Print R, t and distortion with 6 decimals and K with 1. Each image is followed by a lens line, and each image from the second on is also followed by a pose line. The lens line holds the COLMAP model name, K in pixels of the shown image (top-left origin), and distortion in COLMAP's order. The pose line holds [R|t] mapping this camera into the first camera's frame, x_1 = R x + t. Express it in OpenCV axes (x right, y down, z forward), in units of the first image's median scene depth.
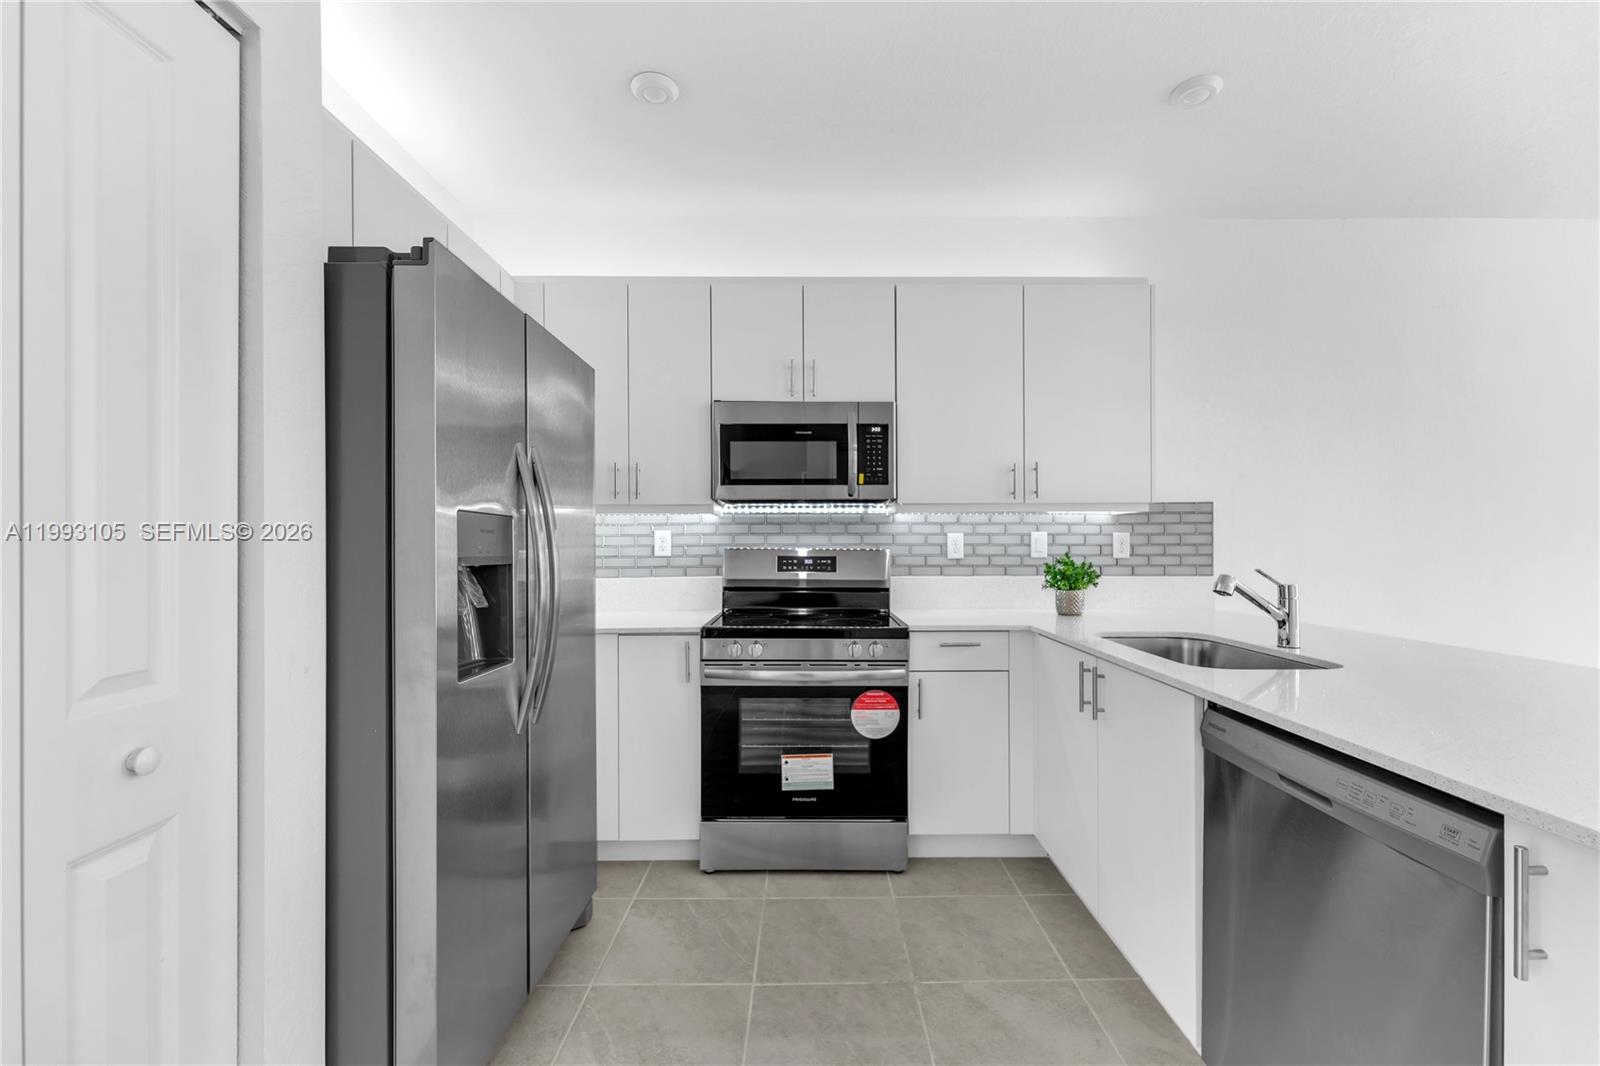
lens RADIAL K [[654.5, 0, 825.2], [0, 654.5, 545.4], [0, 0, 1]] dist [0.000497, 0.000143]
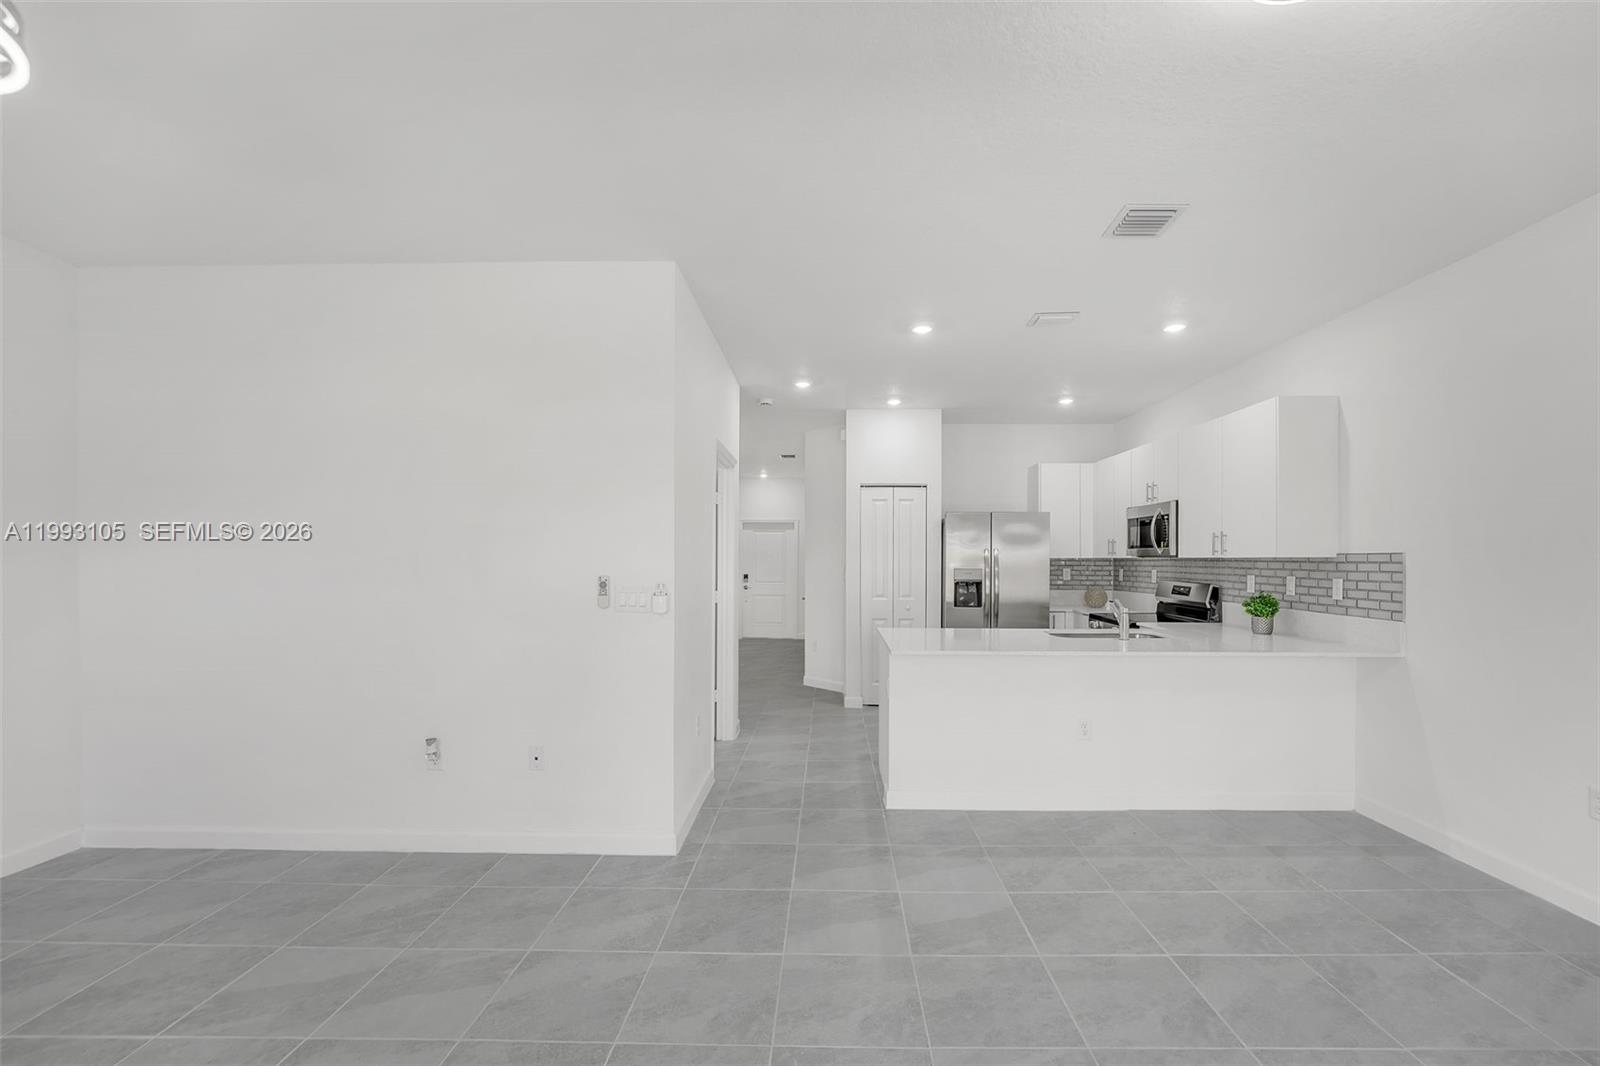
lens RADIAL K [[641.3, 0, 816.9], [0, 641.3, 547.2], [0, 0, 1]] dist [-0.000438, -0.000031]
pose [[-0.030590, -0.015600, -0.999410, 1.665382], [-0.054270, 0.998429, -0.013924, -0.008592], [0.998058, 0.053812, -0.031388, 0.070983]]
